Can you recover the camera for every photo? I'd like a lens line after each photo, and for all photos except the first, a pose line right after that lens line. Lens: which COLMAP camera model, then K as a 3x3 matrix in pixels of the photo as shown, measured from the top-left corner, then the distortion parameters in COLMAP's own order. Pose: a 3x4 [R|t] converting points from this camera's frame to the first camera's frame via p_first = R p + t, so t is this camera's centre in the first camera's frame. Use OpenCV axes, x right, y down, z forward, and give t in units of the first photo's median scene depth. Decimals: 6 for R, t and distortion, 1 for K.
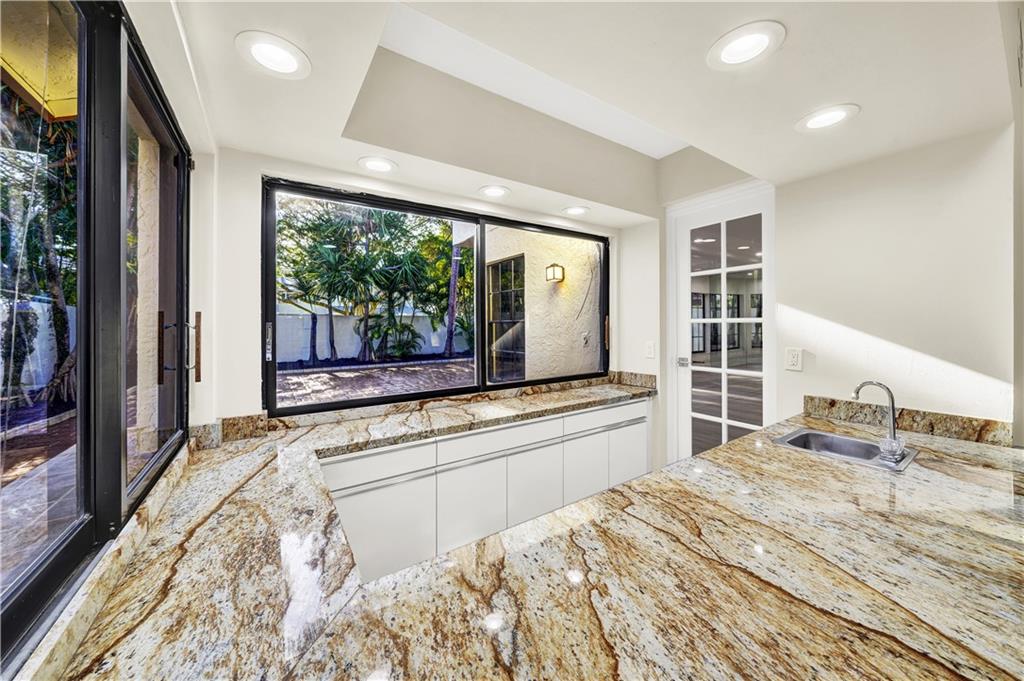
lens RADIAL K [[360.1, 0, 512.8], [0, 360.1, 324.9], [0, 0, 1]] dist [-0.005339, 0.000094]
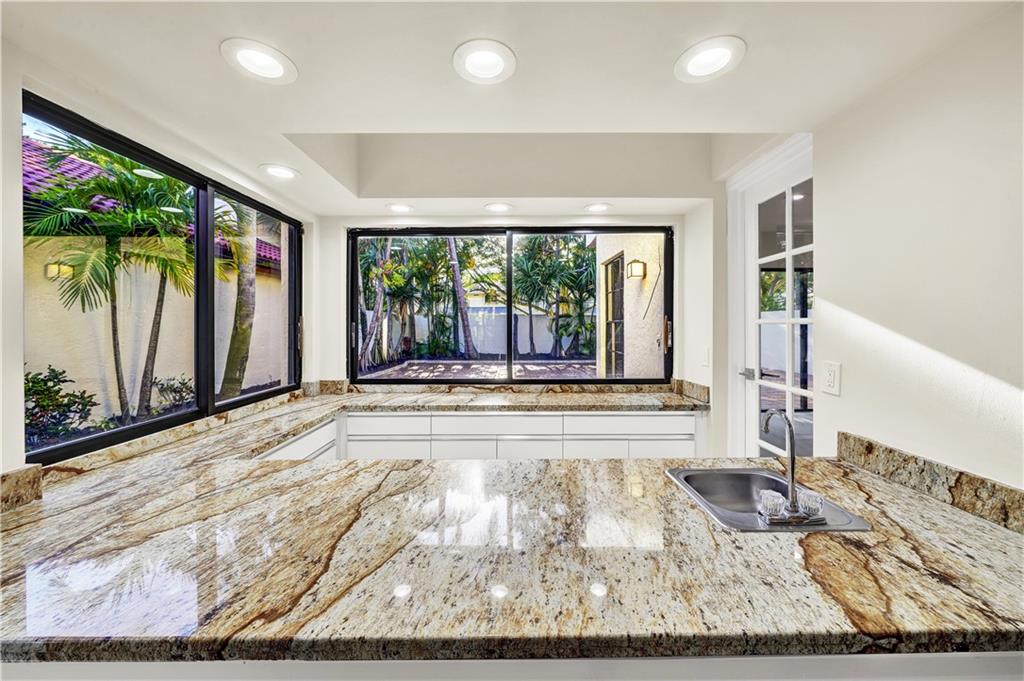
lens RADIAL K [[360.1, 0, 512.8], [0, 360.1, 324.9], [0, 0, 1]] dist [-0.005339, 0.000094]
pose [[0.830910, 0.006626, -0.556367, 0.630999], [-0.005298, 0.999978, 0.003996, -0.005362], [0.556381, -0.000373, 0.830927, 0.080943]]
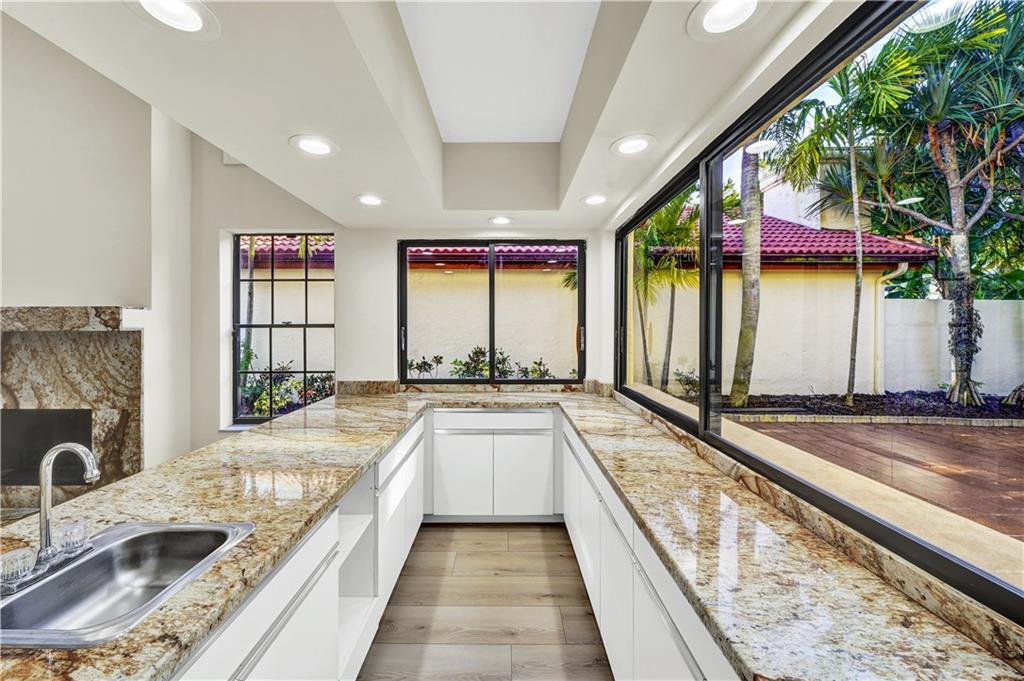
lens RADIAL K [[370.3, 0, 510.5], [0, 370.3, 314.6], [0, 0, 1]] dist [-0.004264, 0.000061]
pose [[-0.554168, -0.020949, -0.832141, 0.726088], [0.004304, 0.999598, -0.028030, -0.013473], [0.832394, -0.019115, -0.553855, 1.233849]]
